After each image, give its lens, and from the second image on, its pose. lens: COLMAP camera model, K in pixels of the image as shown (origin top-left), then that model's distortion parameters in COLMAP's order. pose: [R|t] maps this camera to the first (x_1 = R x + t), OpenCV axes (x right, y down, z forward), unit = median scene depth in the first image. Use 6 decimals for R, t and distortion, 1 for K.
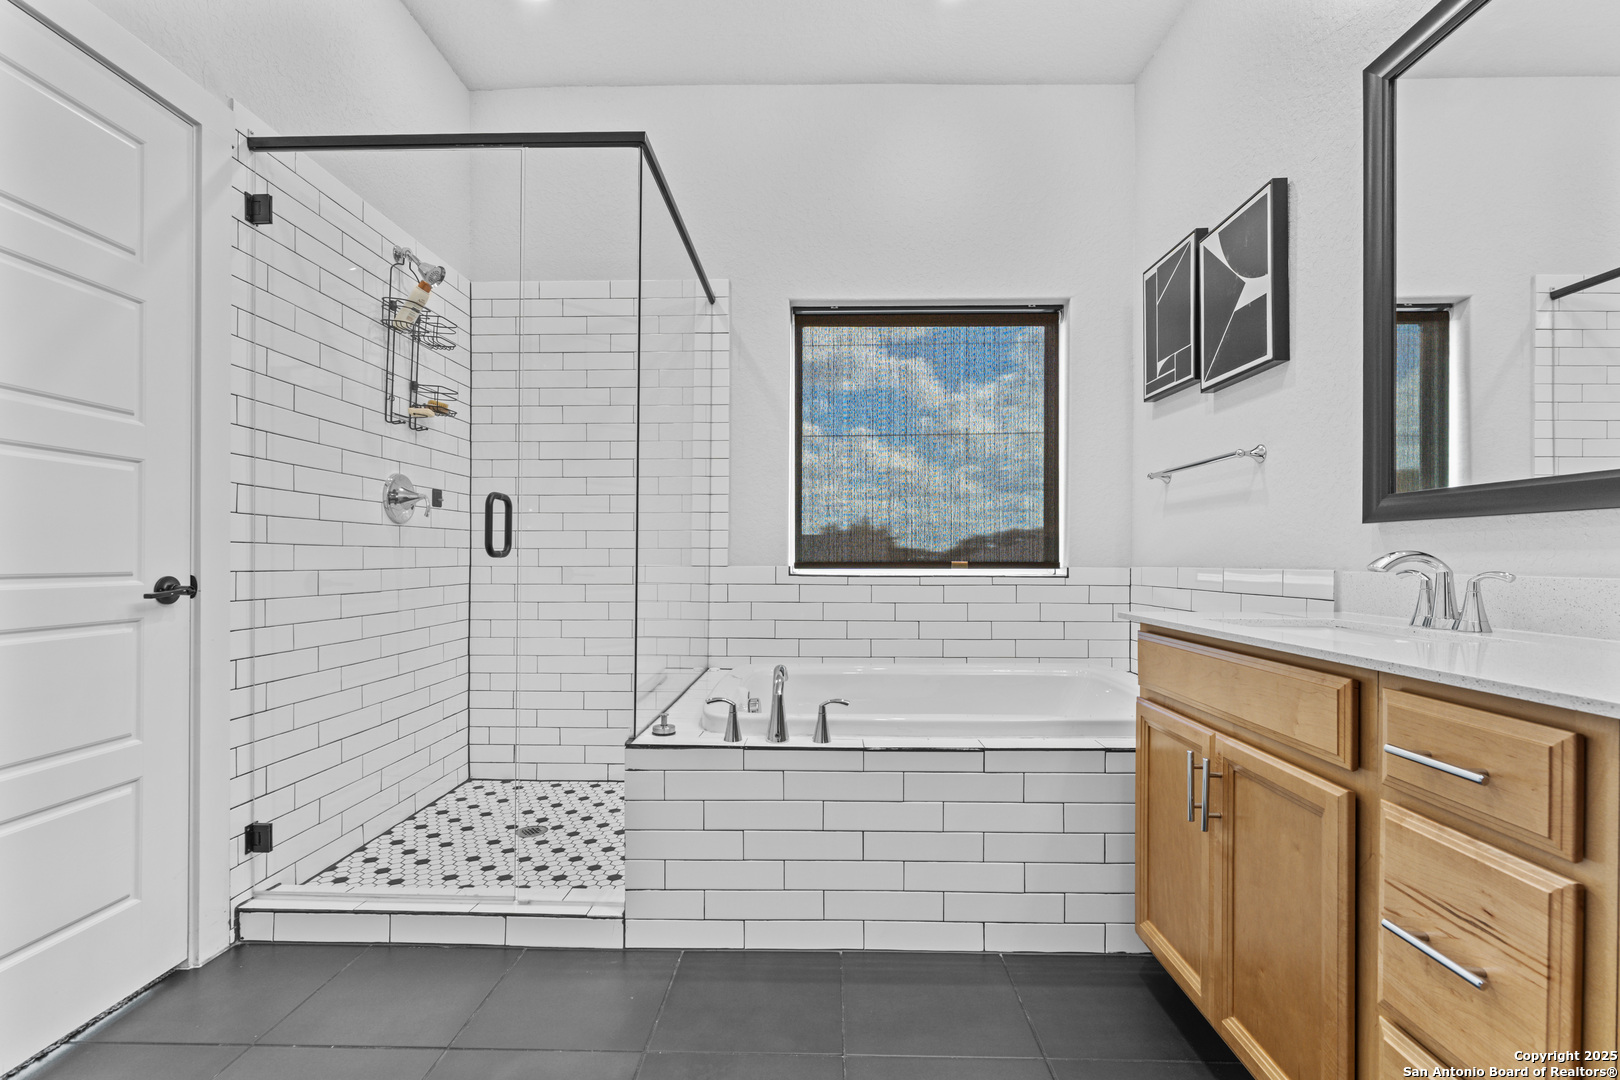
lens RADIAL K [[720.3, 0, 810.1], [0, 720.3, 549.6], [0, 0, 1]] dist [-0.001285, -0.000044]
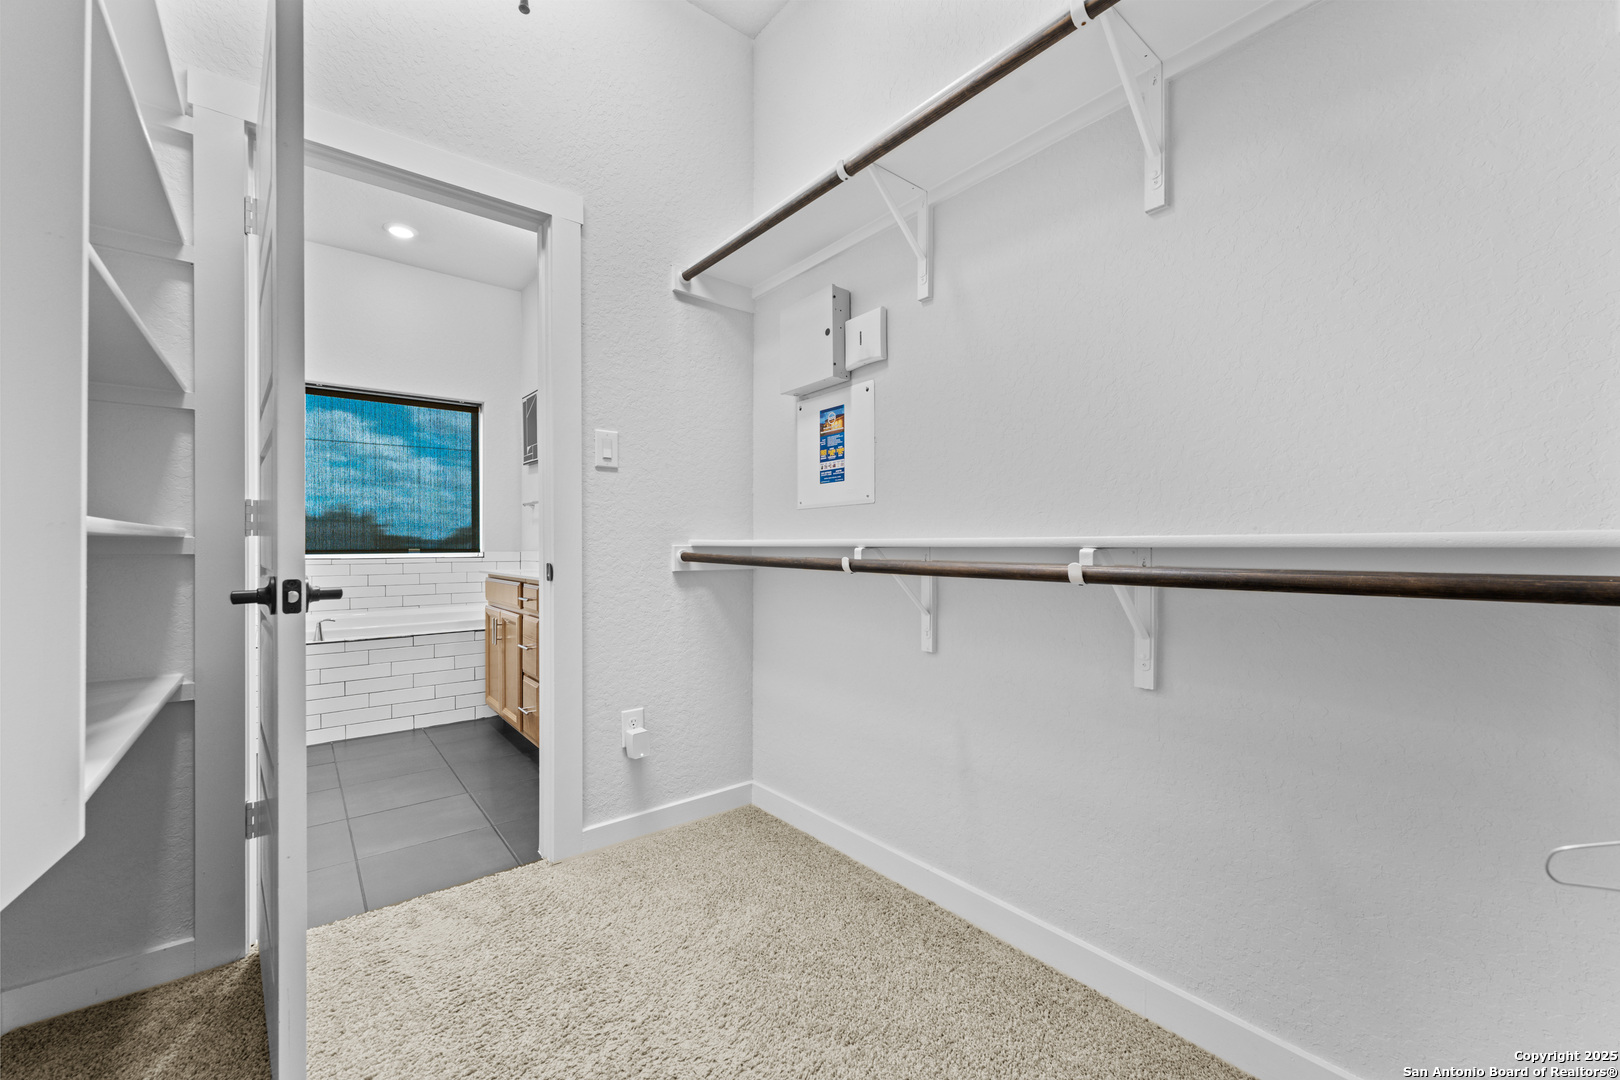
lens RADIAL K [[644.6, 0, 813.8], [0, 644.6, 545.1], [0, 0, 1]] dist [-0.002900, -0.000128]
pose [[0.760181, -0.004792, 0.649694, -0.061476], [-0.002632, 0.999942, 0.010455, -0.011459], [-0.649706, -0.009658, 0.760124, -0.768265]]
